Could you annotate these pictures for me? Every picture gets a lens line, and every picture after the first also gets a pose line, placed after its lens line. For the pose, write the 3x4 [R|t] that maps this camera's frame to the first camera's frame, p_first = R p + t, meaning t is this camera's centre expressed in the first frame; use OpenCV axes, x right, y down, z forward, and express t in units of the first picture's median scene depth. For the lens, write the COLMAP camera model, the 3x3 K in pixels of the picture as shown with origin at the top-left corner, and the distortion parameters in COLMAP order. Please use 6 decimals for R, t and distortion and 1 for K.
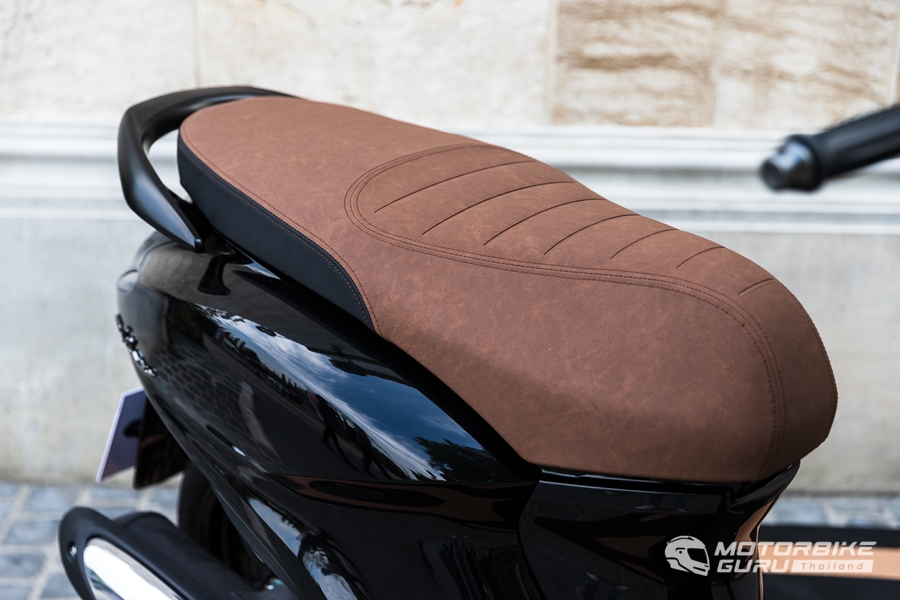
lens RADIAL K [[1488.8, 0, 451.0], [0, 1488.8, 300.3], [0, 0, 1]] dist [-0.022183, 0.000000]
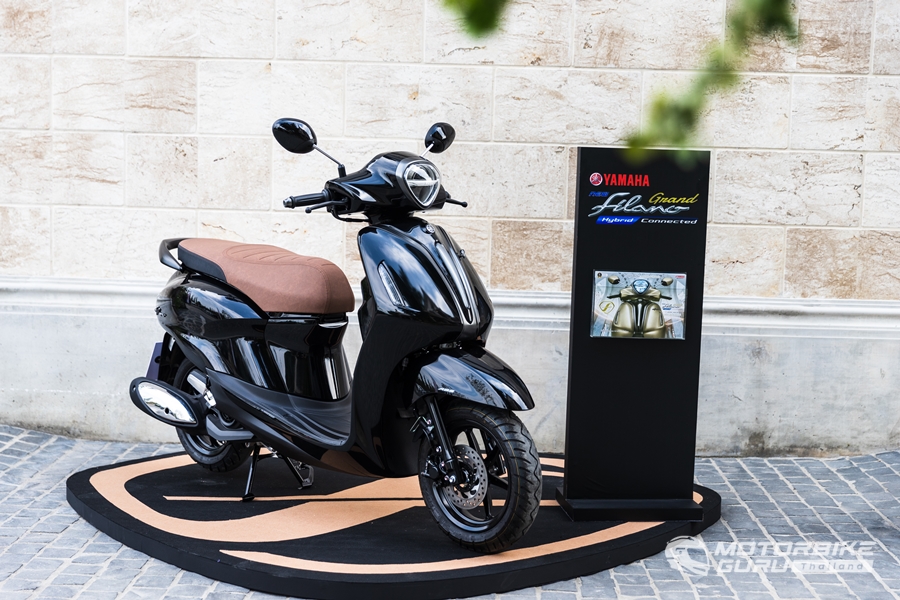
lens RADIAL K [[1449.1, 0, 449.8], [0, 1449.1, 299.3], [0, 0, 1]] dist [-0.061969, 0.000000]
pose [[0.999398, 0.011329, -0.032786, 0.416841], [-0.019254, 0.967371, -0.252632, 0.648159], [0.028854, 0.253111, 0.967007, -1.618017]]
